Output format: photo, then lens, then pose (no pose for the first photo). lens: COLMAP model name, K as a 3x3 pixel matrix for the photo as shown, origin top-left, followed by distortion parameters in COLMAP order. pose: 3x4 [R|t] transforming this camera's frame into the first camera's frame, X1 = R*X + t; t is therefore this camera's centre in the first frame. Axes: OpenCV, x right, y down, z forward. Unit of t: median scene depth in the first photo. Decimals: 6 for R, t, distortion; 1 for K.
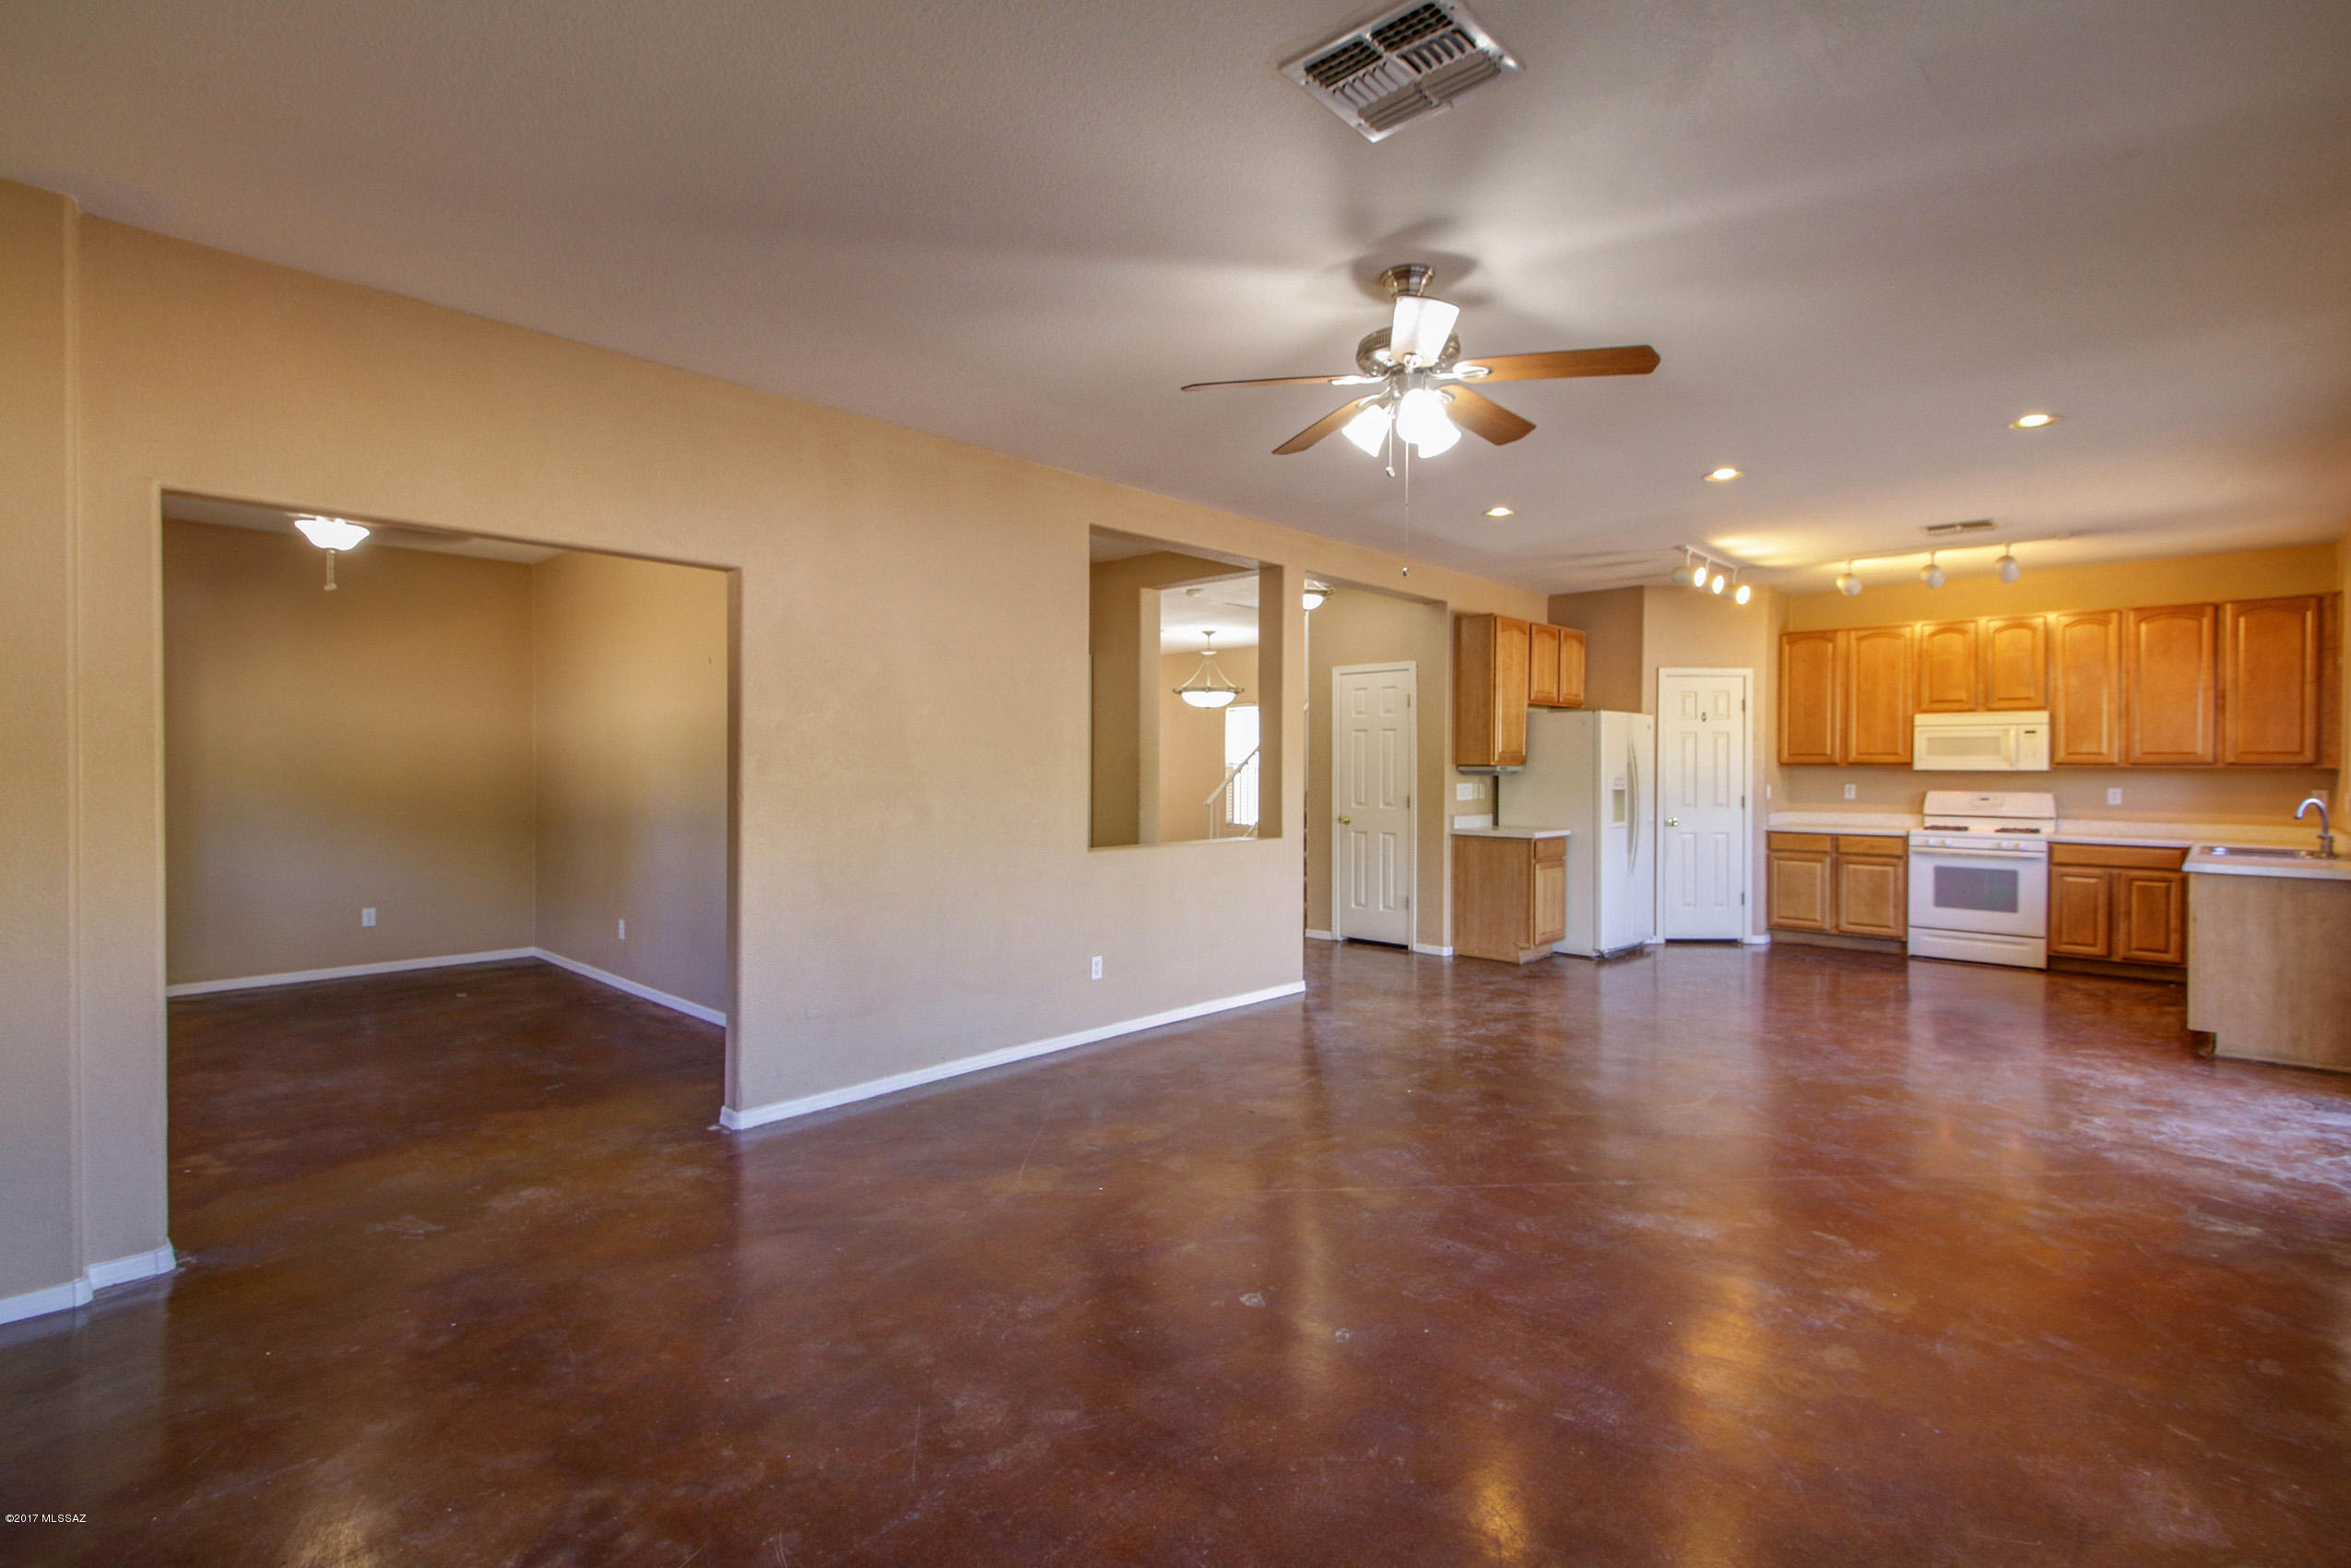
lens RADIAL K [[1089.9, 0, 1178.8], [0, 1089.9, 777.3], [0, 0, 1]] dist [0.005988, -0.000261]
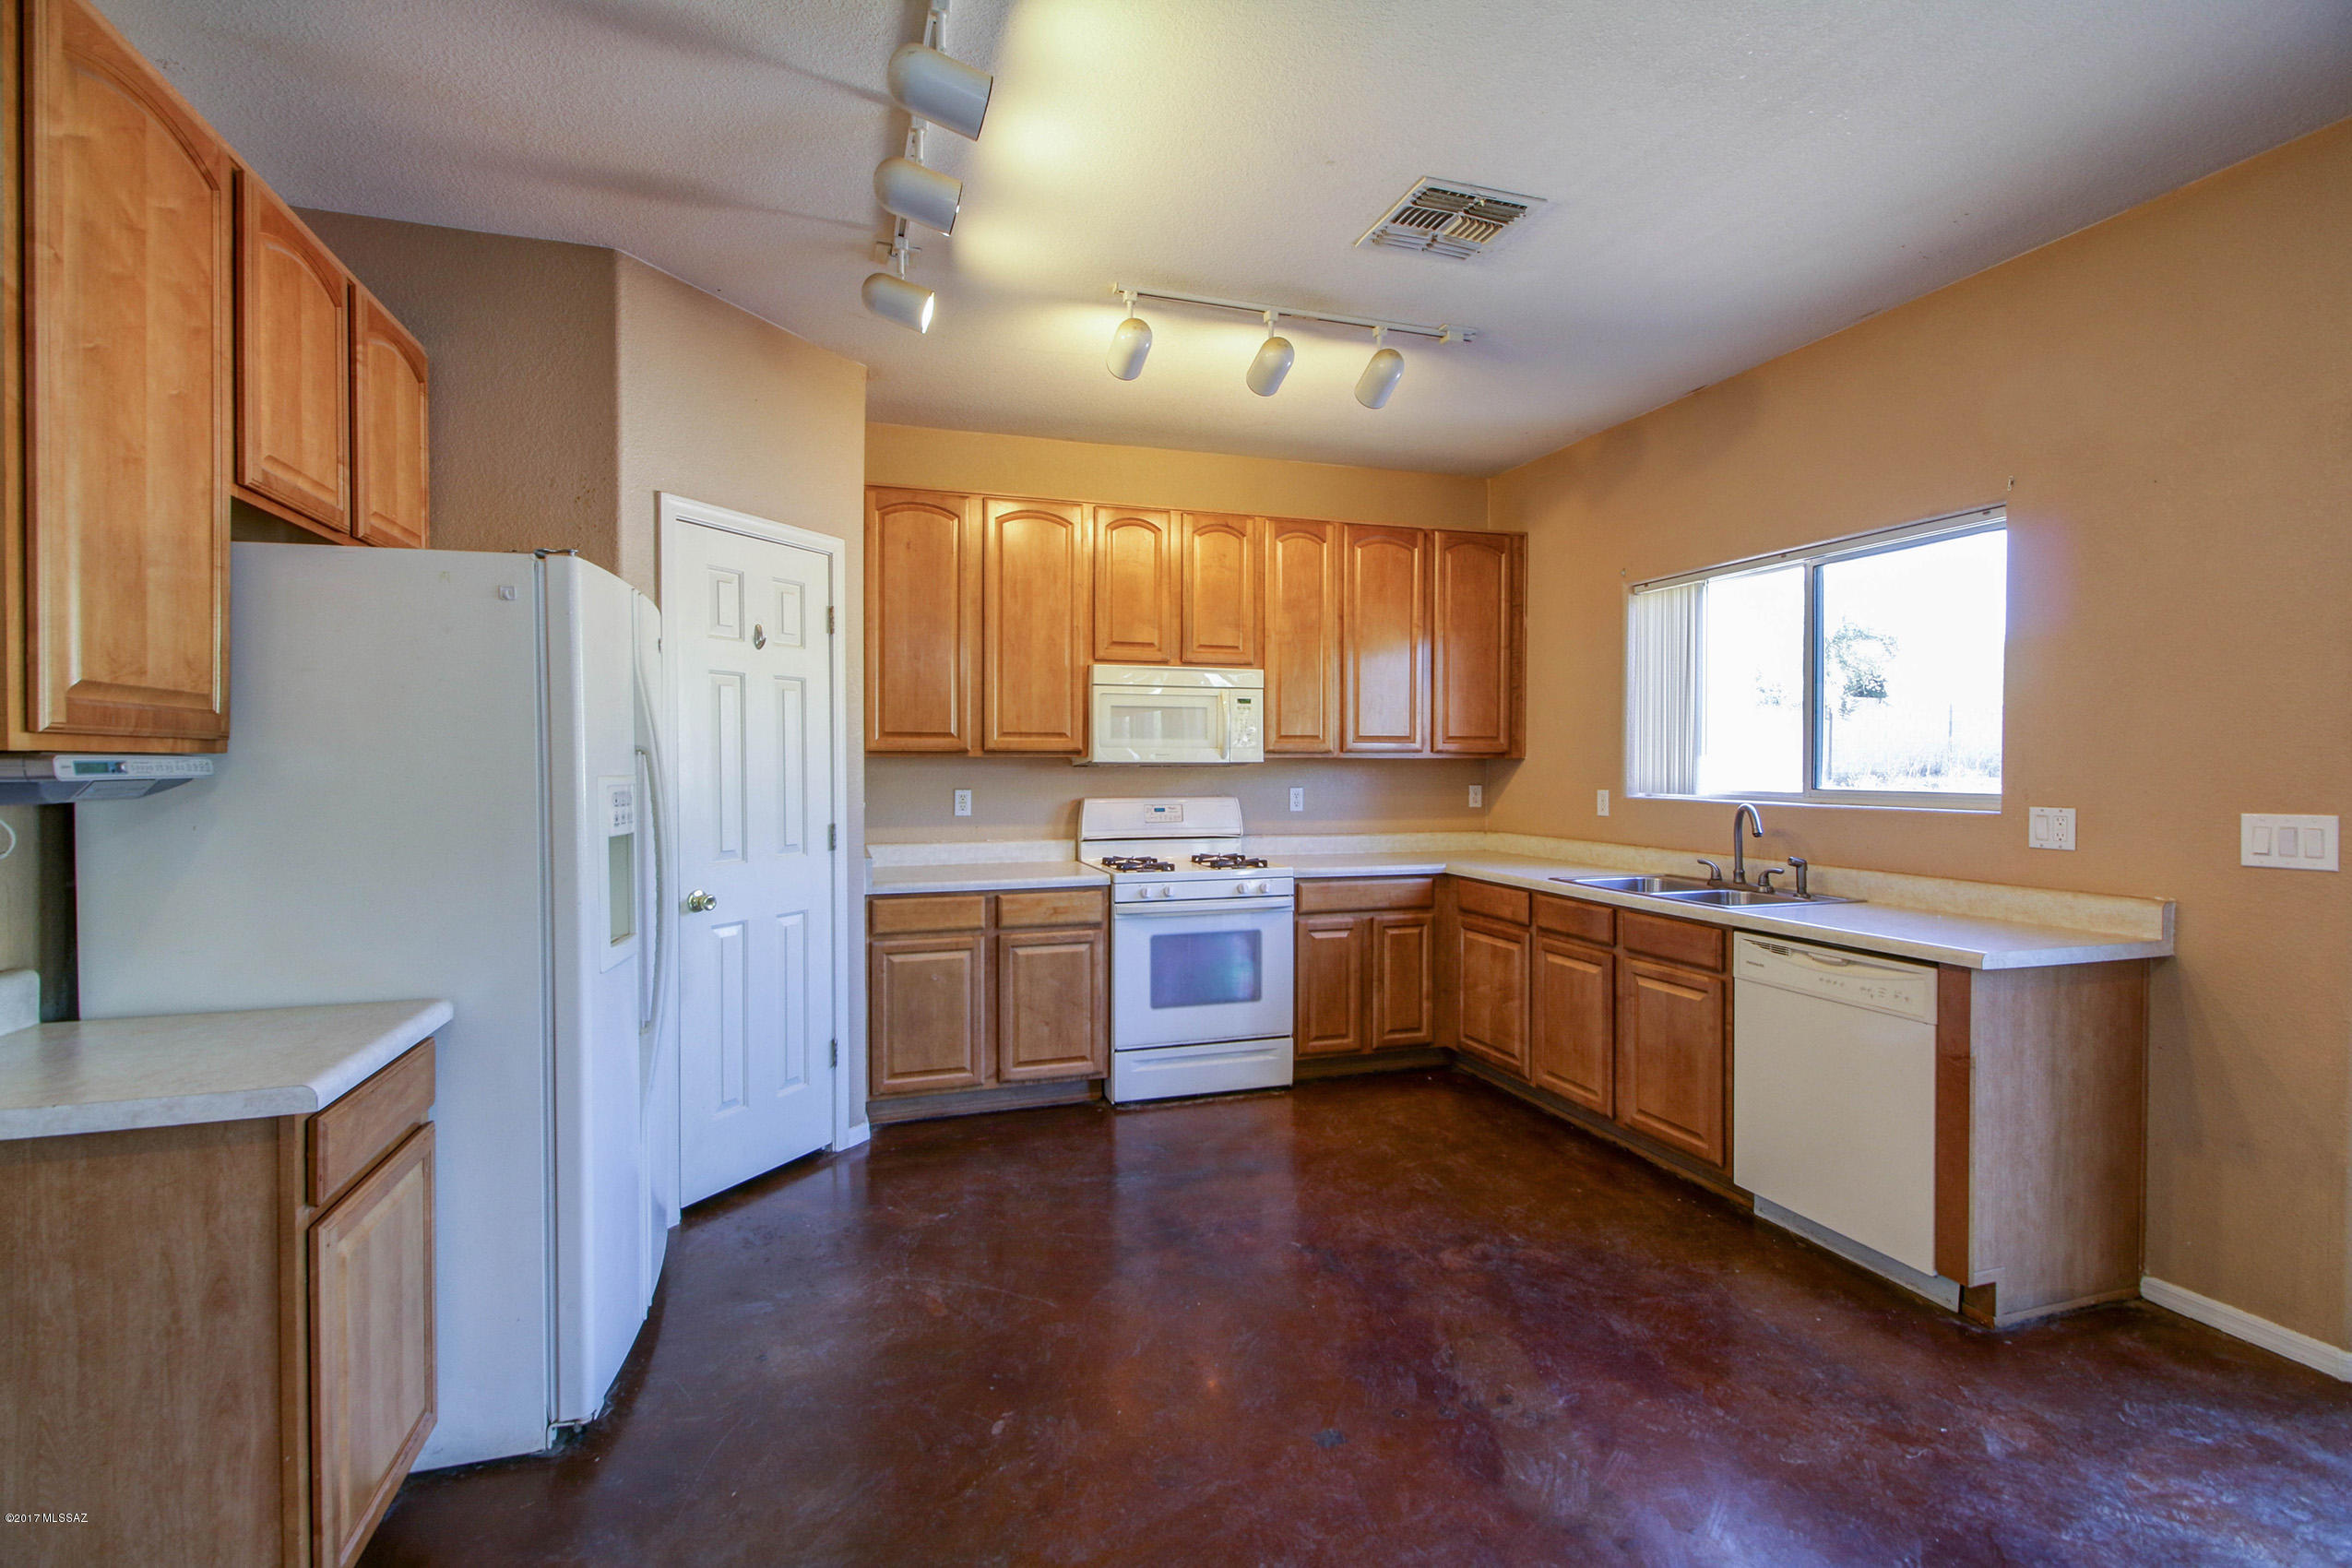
lens RADIAL K [[1090.4, 0, 1179.3], [0, 1090.4, 777.3], [0, 0, 1]] dist [0.005988, -0.000261]
pose [[0.486058, -0.017669, 0.873748, 0.212019], [0.010317, 0.999842, 0.014479, -0.007272], [-0.873866, 0.001977, 0.486164, 0.708129]]
